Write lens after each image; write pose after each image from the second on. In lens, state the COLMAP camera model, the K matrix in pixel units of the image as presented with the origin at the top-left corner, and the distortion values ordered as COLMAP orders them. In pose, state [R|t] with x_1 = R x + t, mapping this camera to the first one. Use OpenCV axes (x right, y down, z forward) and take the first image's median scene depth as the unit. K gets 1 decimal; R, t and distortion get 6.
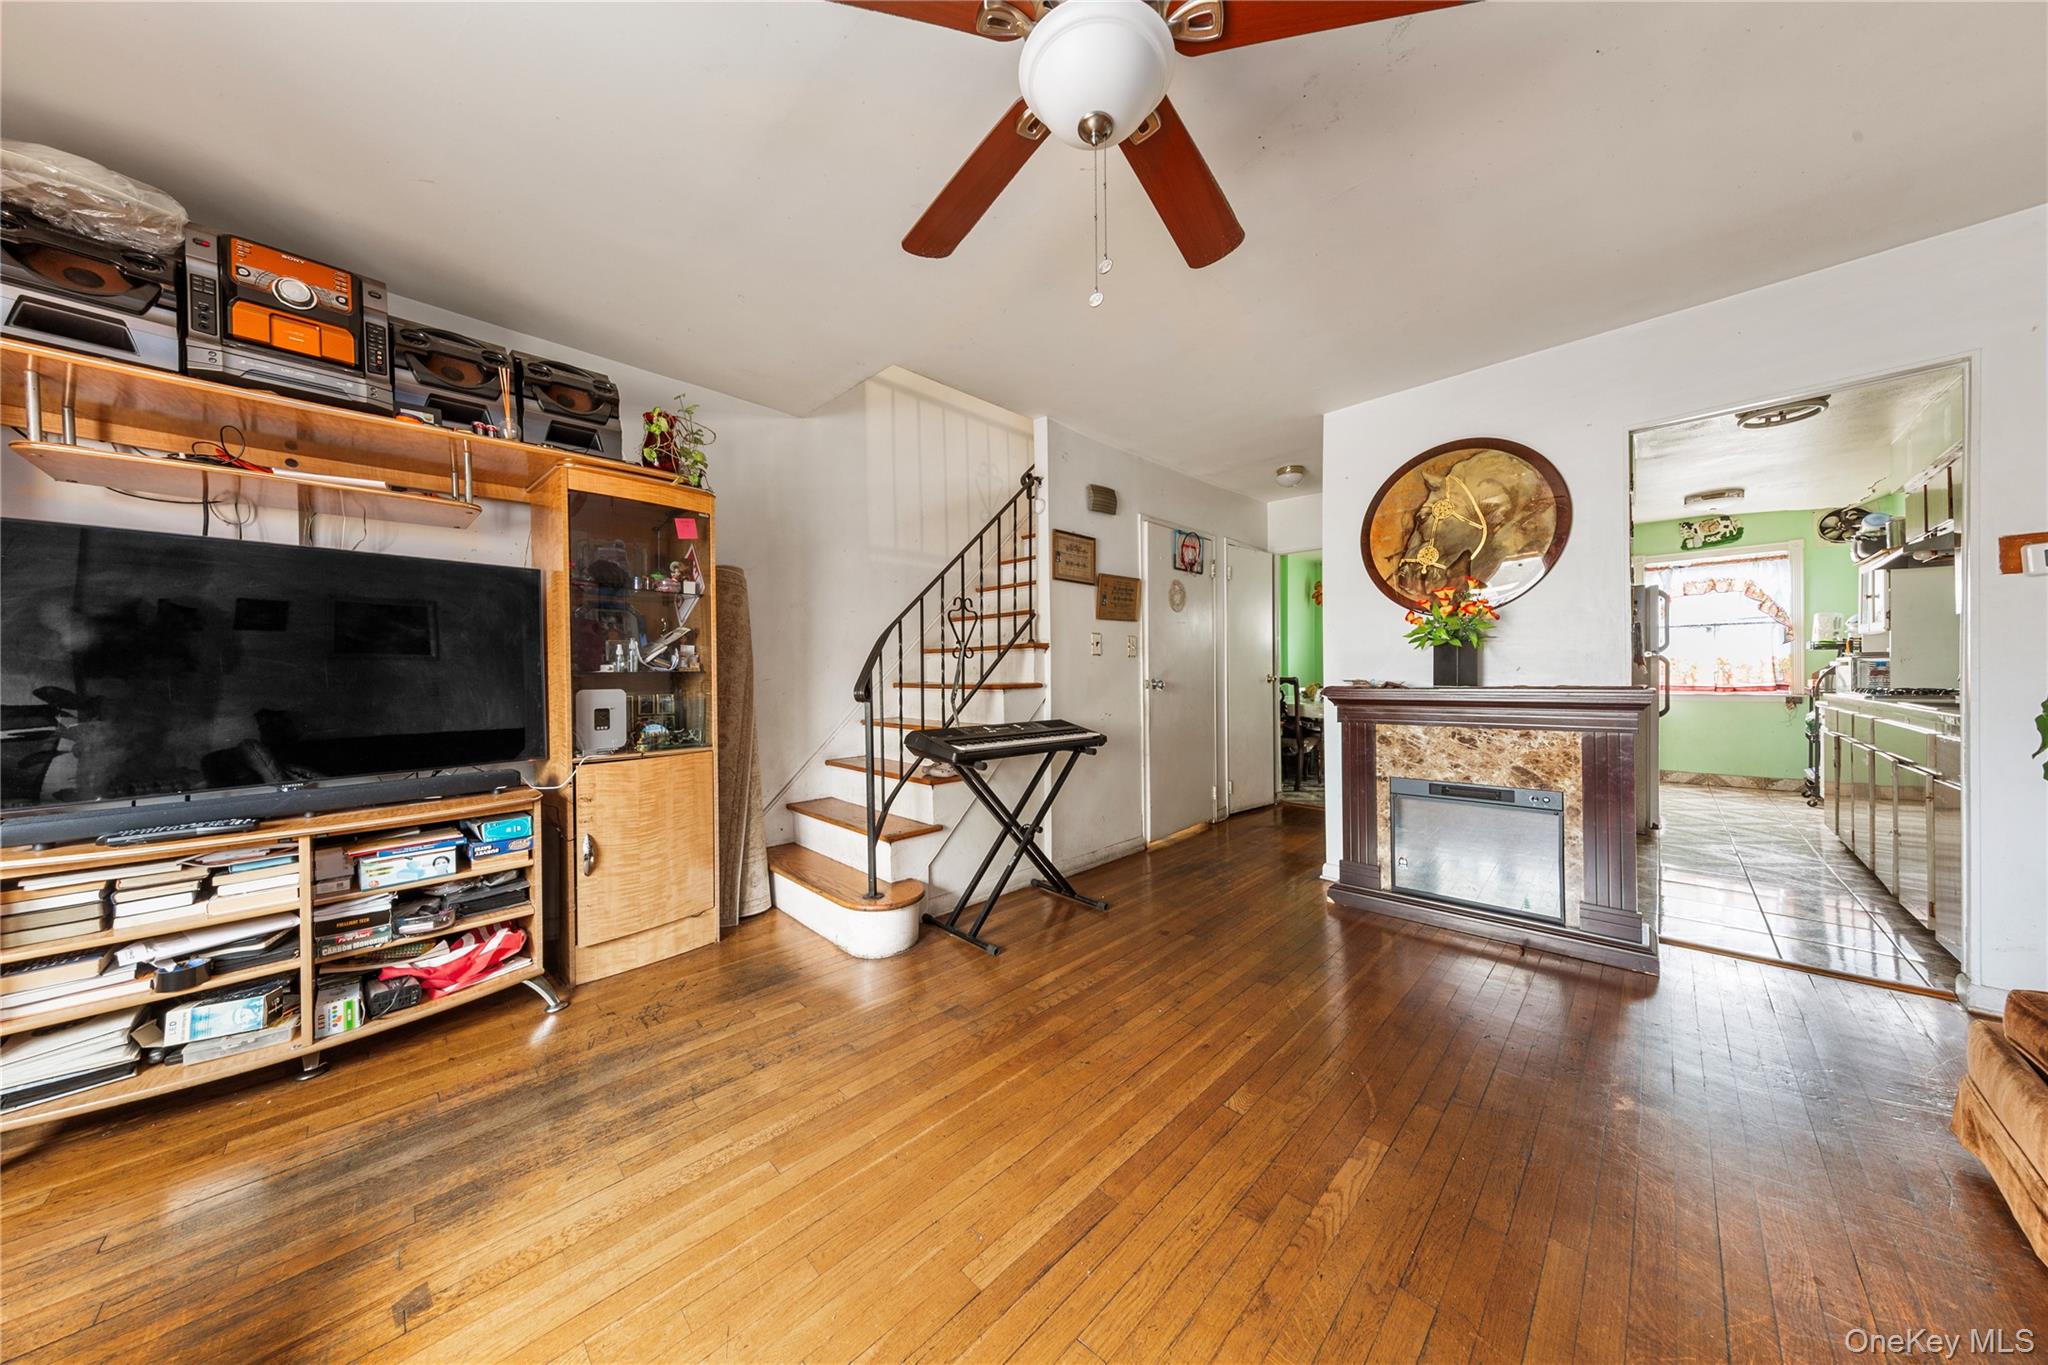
lens RADIAL K [[647.3, 0, 1024.0], [0, 647.3, 682.5], [0, 0, 1]] dist [0.001249, 0.000032]
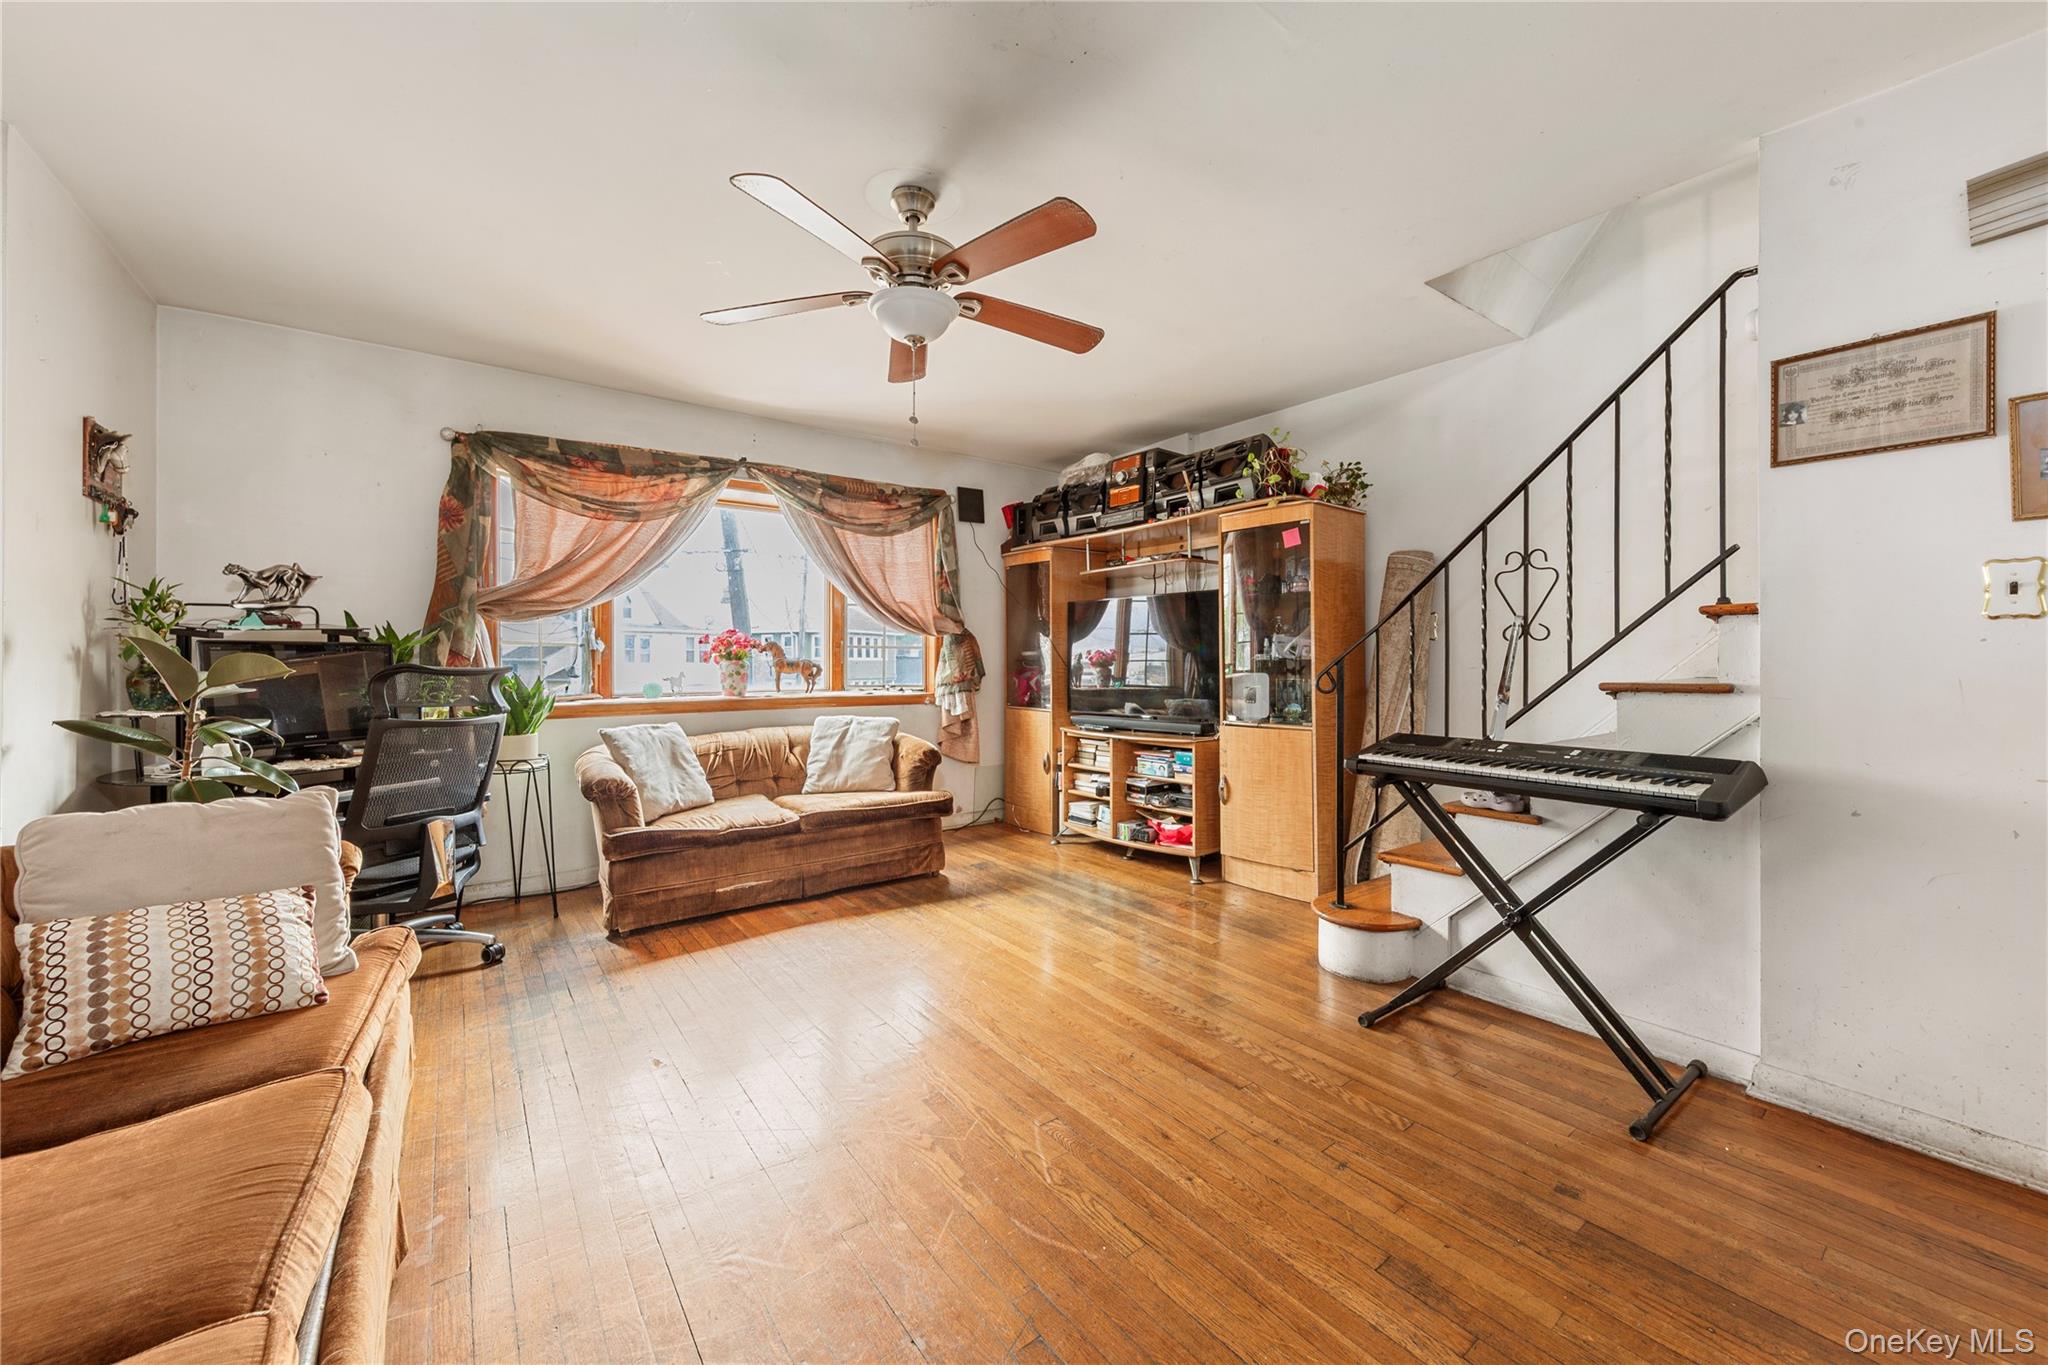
lens RADIAL K [[762.4, 0, 1024.0], [0, 762.4, 682.5], [0, 0, 1]] dist [-0.000048, -0.000039]
pose [[-0.144244, 0.036419, -0.988872, 1.128100], [-0.010402, 0.999211, 0.038317, -0.028602], [0.989487, 0.015813, -0.143752, 0.888921]]
